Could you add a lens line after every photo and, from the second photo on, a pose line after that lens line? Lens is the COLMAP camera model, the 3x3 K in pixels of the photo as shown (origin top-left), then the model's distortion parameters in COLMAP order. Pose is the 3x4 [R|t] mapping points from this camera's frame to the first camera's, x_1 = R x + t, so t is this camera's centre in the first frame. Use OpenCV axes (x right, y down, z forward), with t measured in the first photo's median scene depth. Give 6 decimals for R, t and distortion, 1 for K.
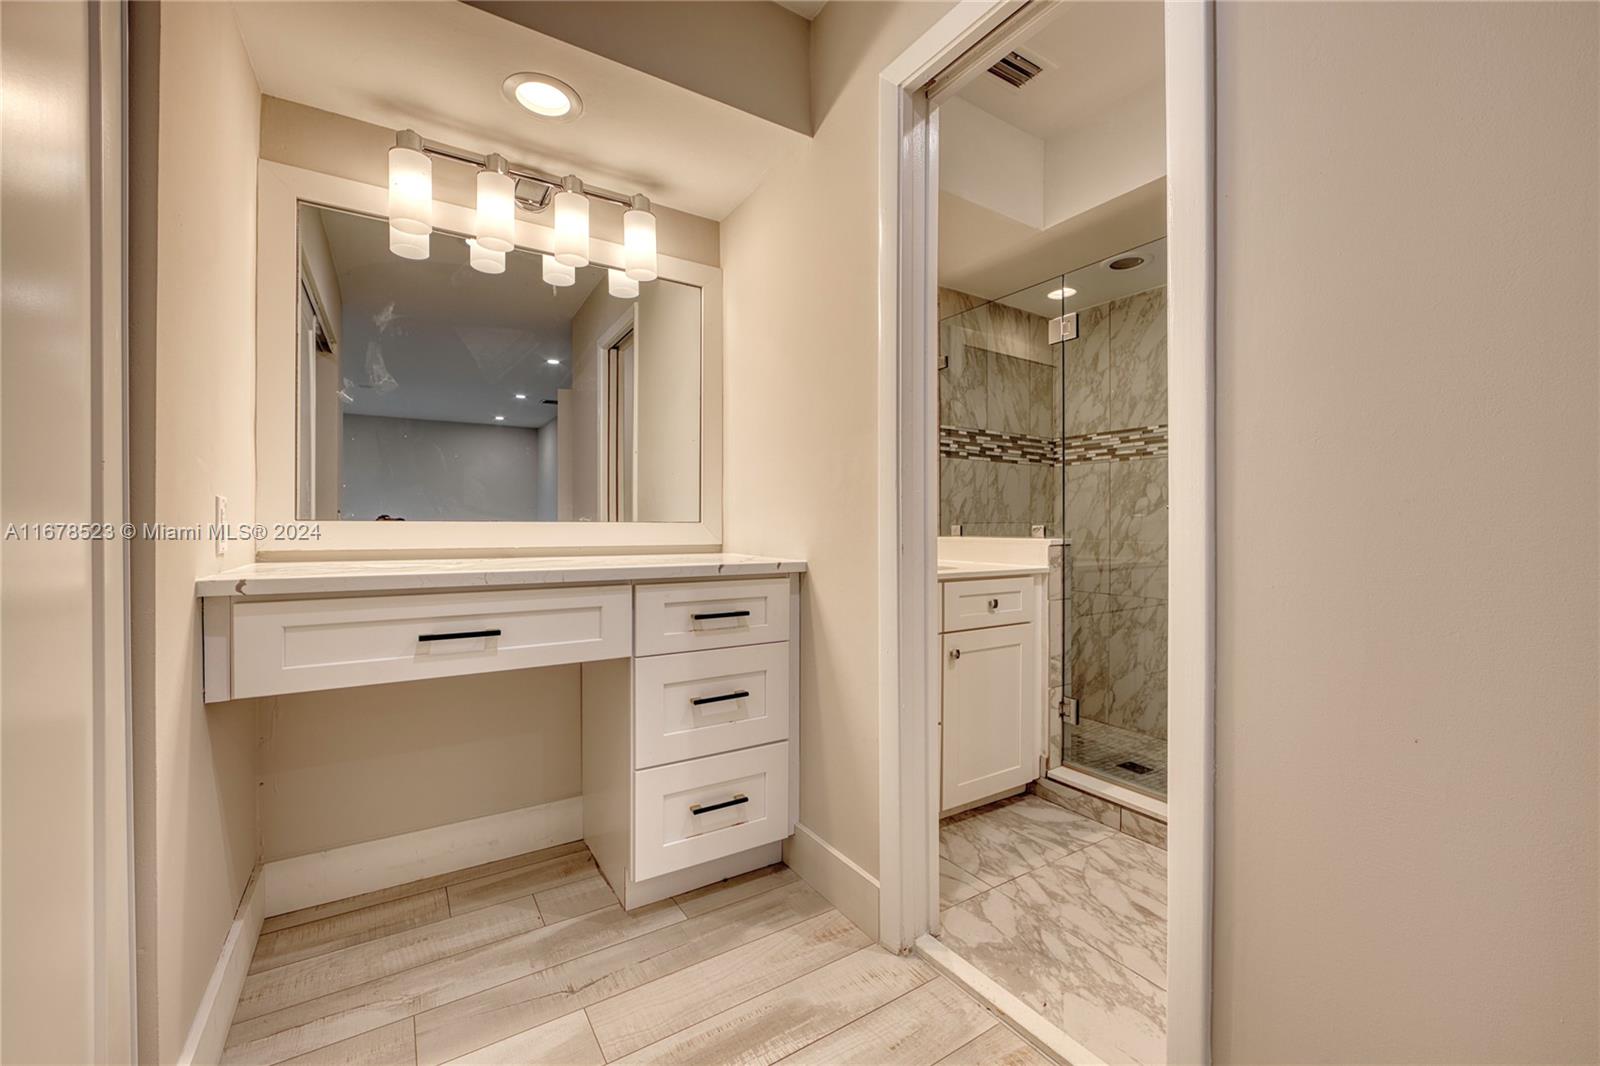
lens RADIAL K [[630.7, 0, 797.4], [0, 630.7, 529.4], [0, 0, 1]] dist [-0.013347, 0.000015]
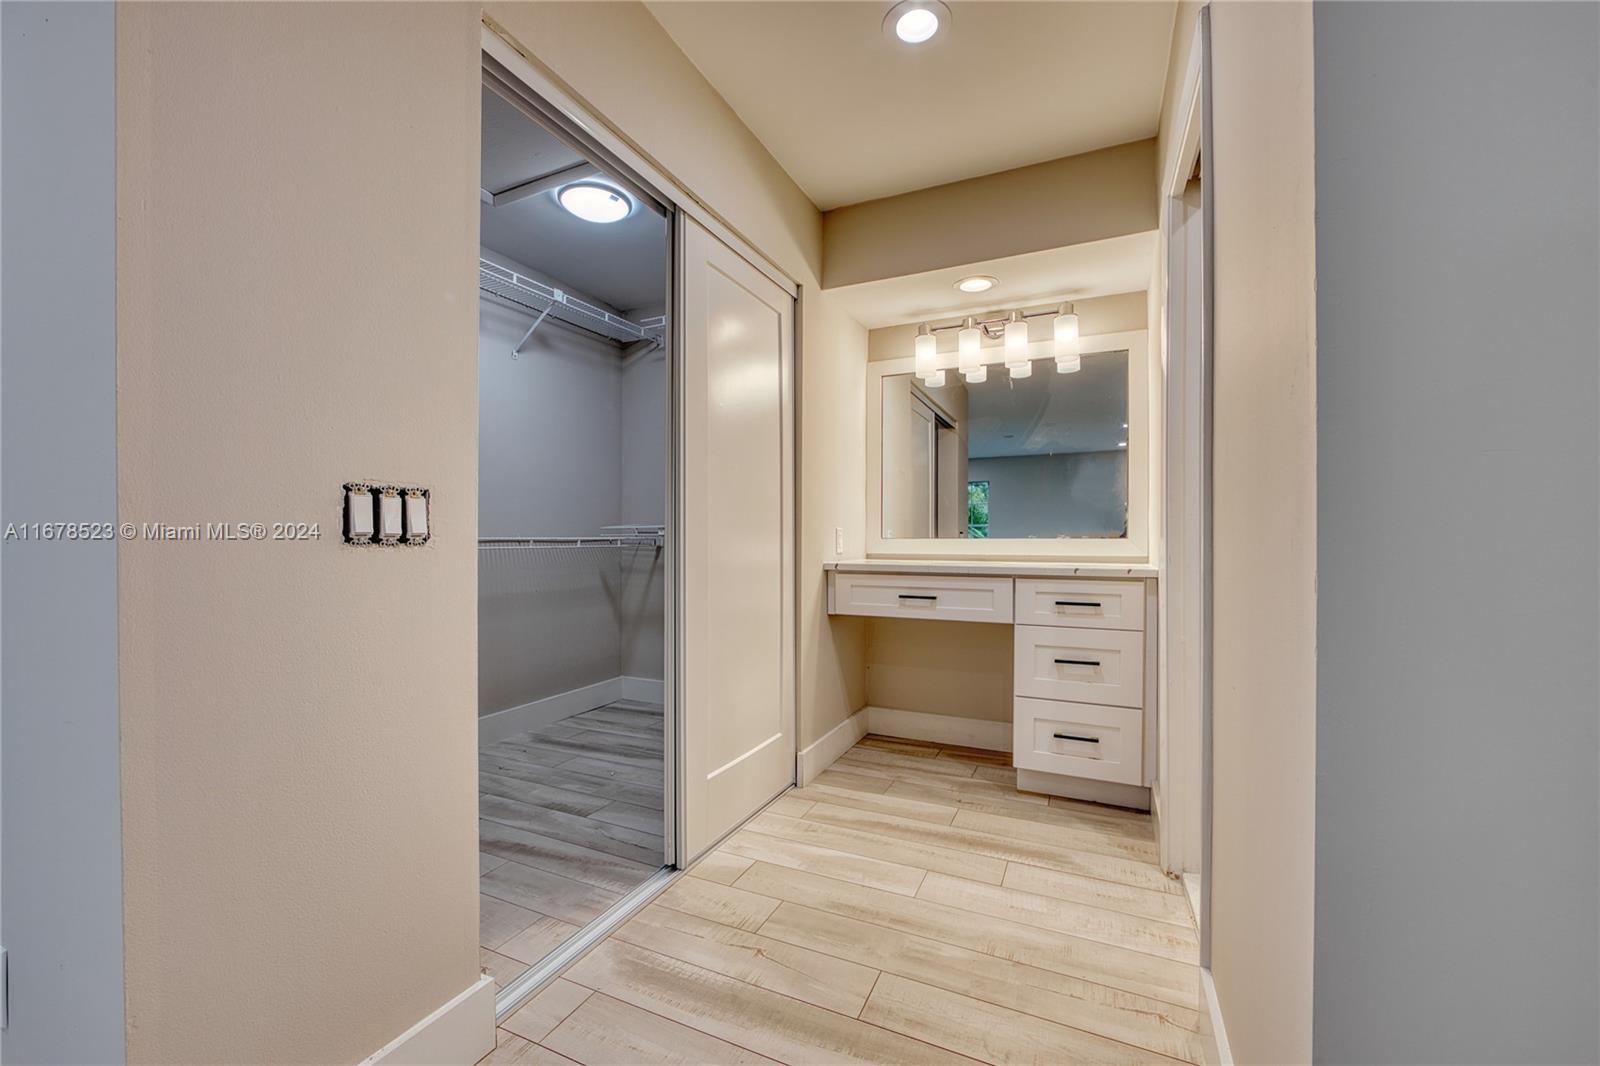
lens RADIAL K [[630.7, 0, 807.3], [0, 630.7, 544.9], [0, 0, 1]] dist [-0.013347, 0.000015]
pose [[0.538058, 0.003429, -0.842901, 0.487661], [-0.004826, 0.999988, 0.000987, 0.003734], [0.842894, 0.003537, 0.538068, -0.178355]]
